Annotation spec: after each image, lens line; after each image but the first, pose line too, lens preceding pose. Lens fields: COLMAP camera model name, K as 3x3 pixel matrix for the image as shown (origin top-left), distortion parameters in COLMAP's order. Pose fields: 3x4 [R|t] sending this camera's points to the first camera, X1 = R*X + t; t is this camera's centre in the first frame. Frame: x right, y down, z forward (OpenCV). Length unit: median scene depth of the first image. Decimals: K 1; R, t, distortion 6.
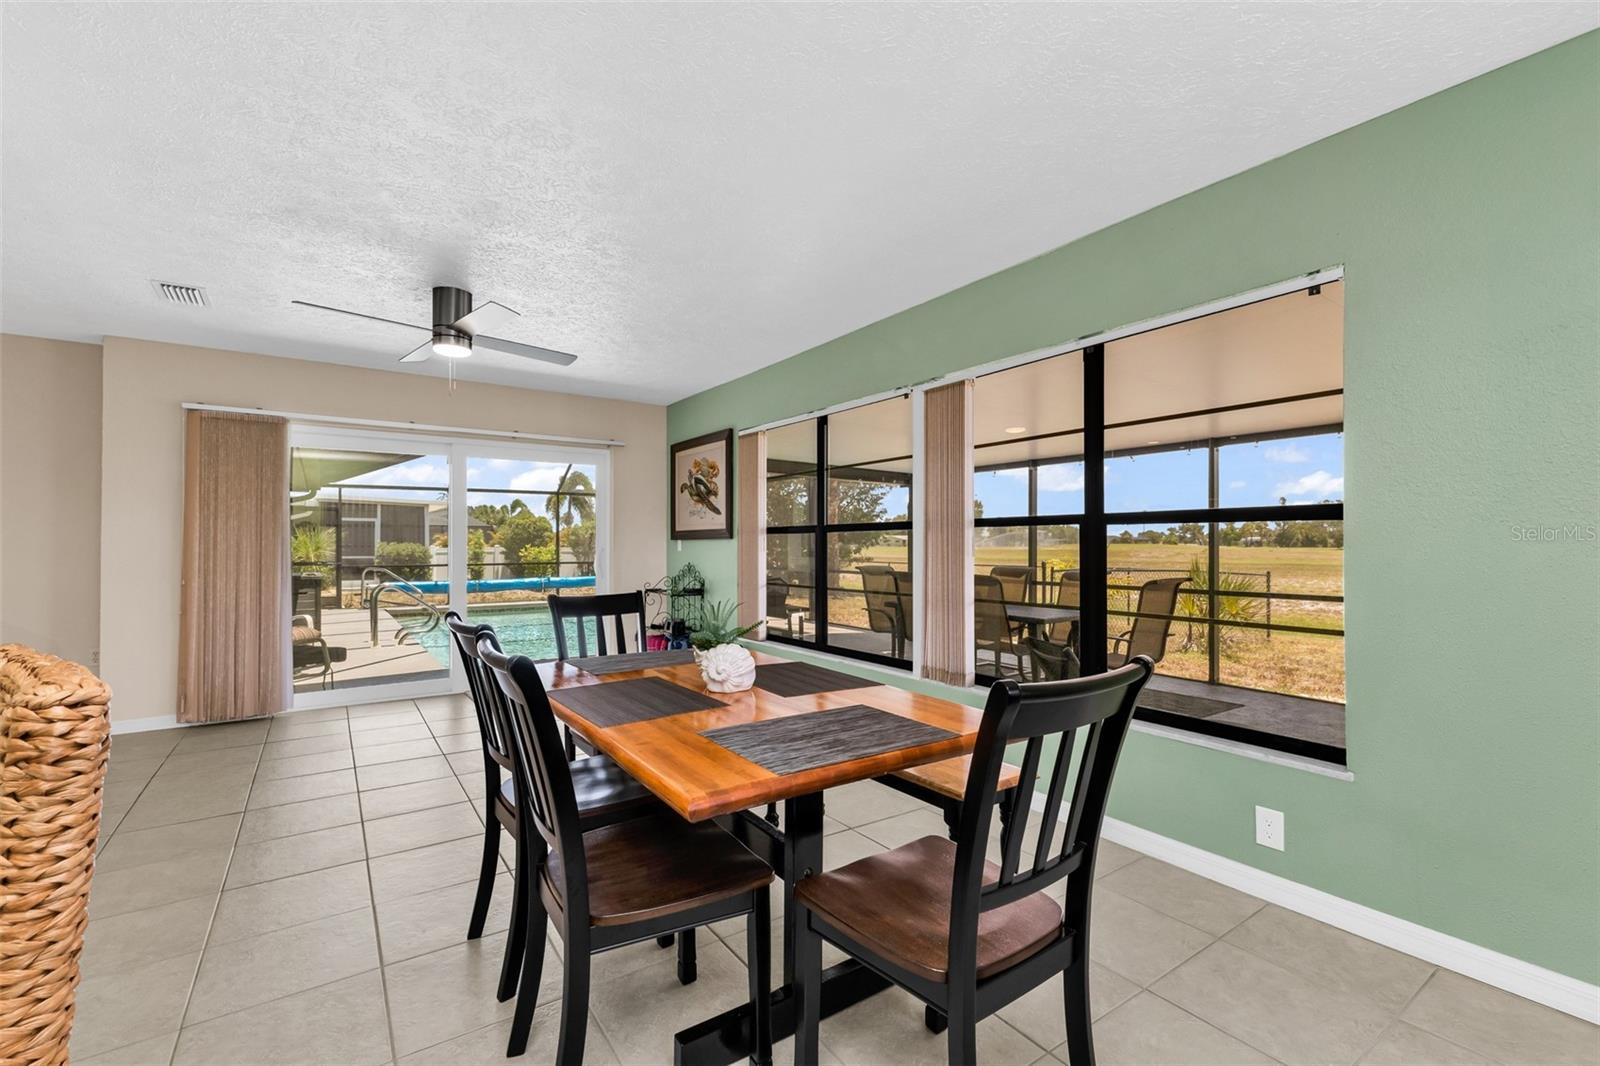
lens RADIAL K [[669.0, 0, 798.7], [0, 669.0, 540.7], [0, 0, 1]] dist [-0.028287, 0.000251]
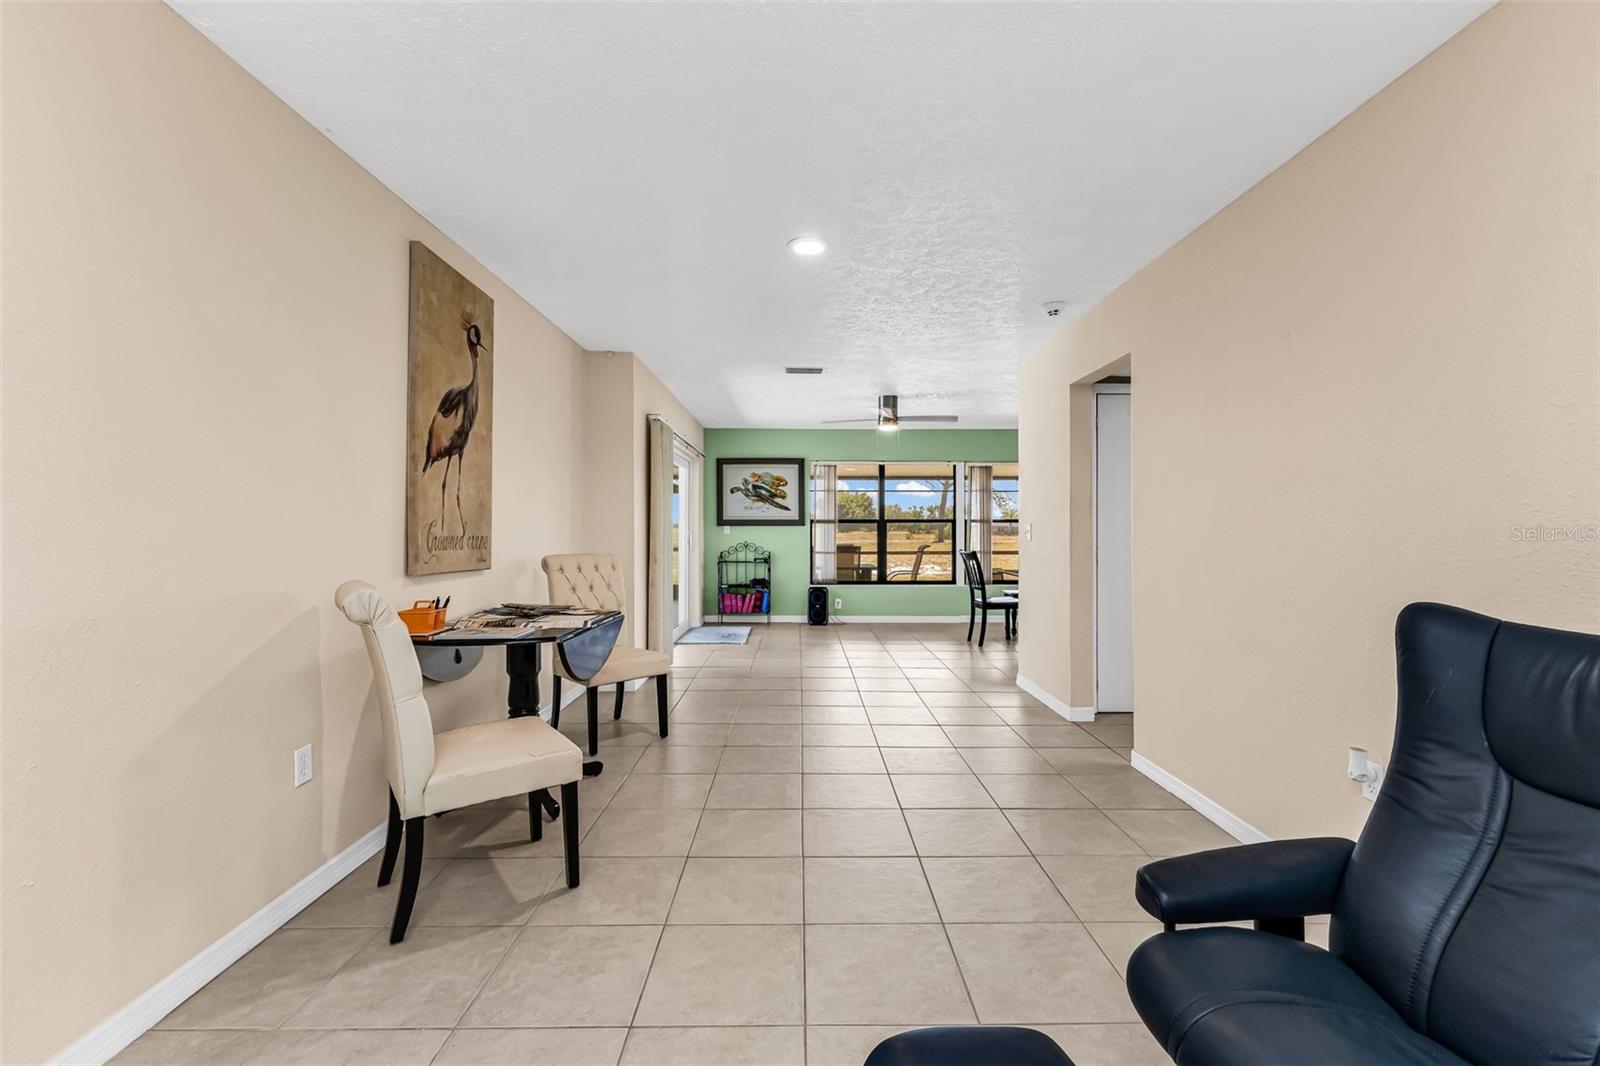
lens RADIAL K [[696.0, 0, 800.5], [0, 696.0, 518.7], [0, 0, 1]] dist [0.013637, -0.006383]
pose [[0.568169, 0.024093, 0.822559, -1.442214], [-0.005137, 0.999656, -0.025732, 0.023146], [-0.822896, 0.010395, 0.568097, 0.029107]]
